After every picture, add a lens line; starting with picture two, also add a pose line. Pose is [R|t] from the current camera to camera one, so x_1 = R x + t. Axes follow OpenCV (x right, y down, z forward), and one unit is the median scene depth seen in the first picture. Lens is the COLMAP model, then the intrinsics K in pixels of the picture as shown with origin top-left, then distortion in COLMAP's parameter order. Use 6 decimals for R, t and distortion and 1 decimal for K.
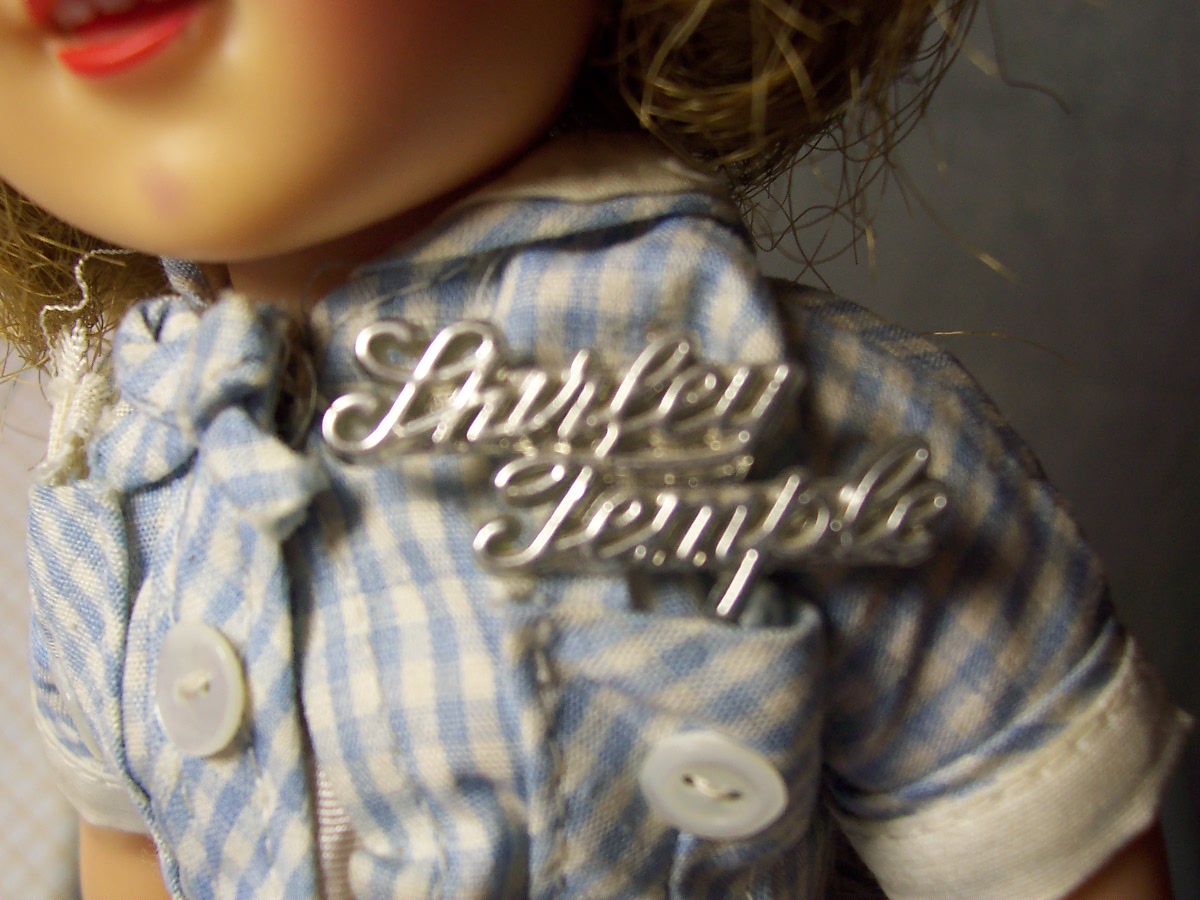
lens RADIAL K [[1388.9, 0, 600.0], [0, 1388.9, 450.0], [0, 0, 1]] dist [-0.187382, 0.263001]
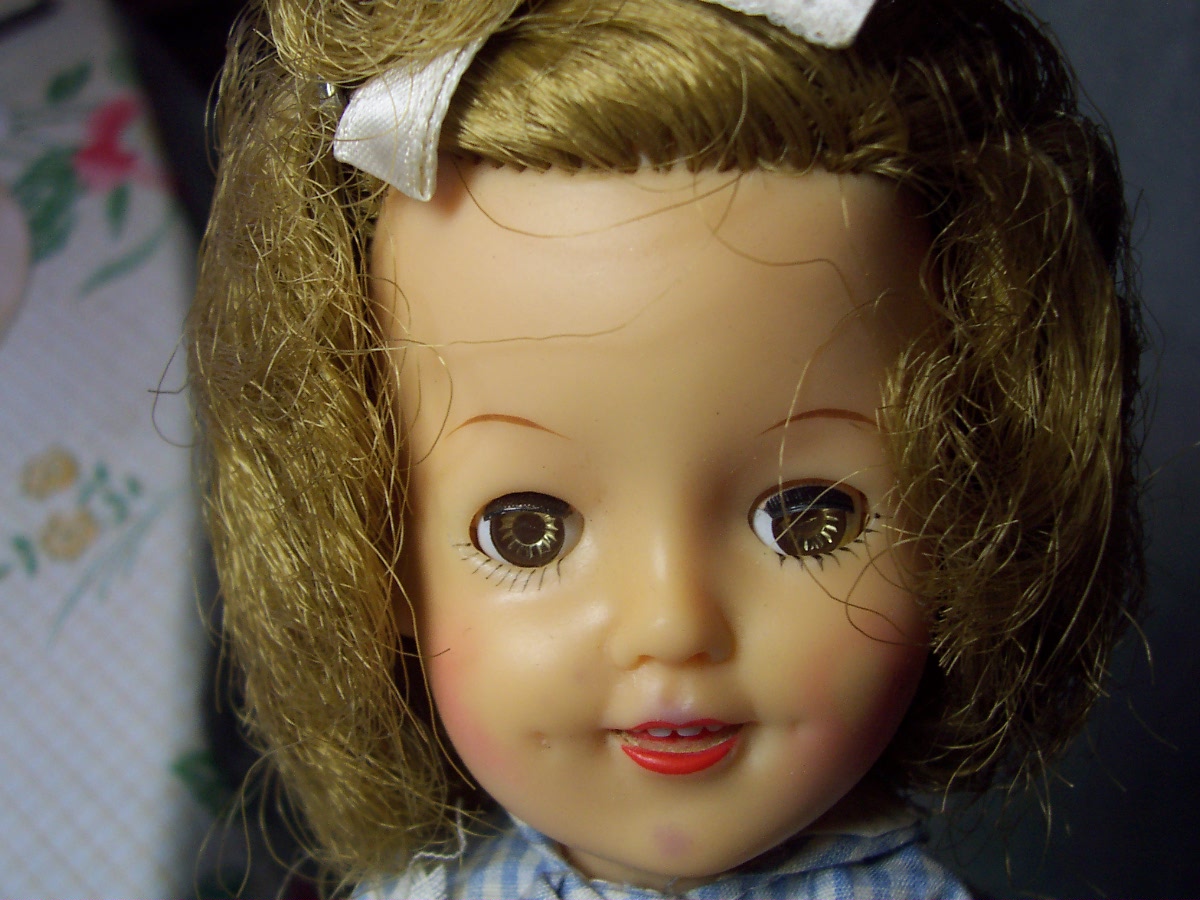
lens RADIAL K [[1388.9, 0, 600.0], [0, 1388.9, 450.0], [0, 0, 1]] dist [-0.187382, 0.263001]
pose [[0.943179, 0.145787, 0.298596, -0.831095], [-0.067020, 0.963609, -0.258777, -0.186145], [-0.325456, 0.224061, 0.918627, -0.415723]]
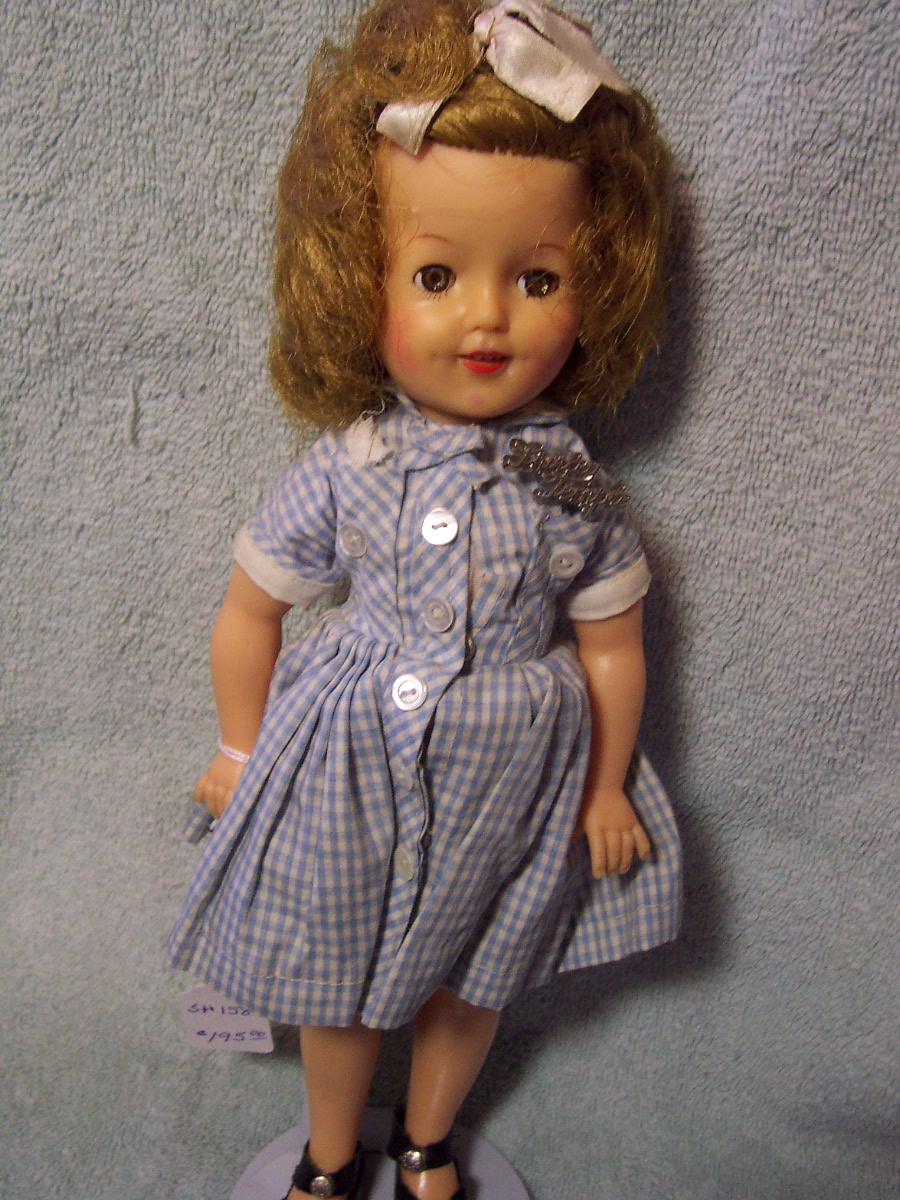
lens RADIAL K [[1388.9, 0, 450.0], [0, 1388.9, 600.0], [0, 0, 1]] dist [-0.187382, 0.263001]
pose [[0.872622, 0.107120, 0.476505, -2.089206], [-0.111197, 0.993602, -0.019729, 0.453996], [-0.475570, -0.035770, 0.878950, -2.369740]]
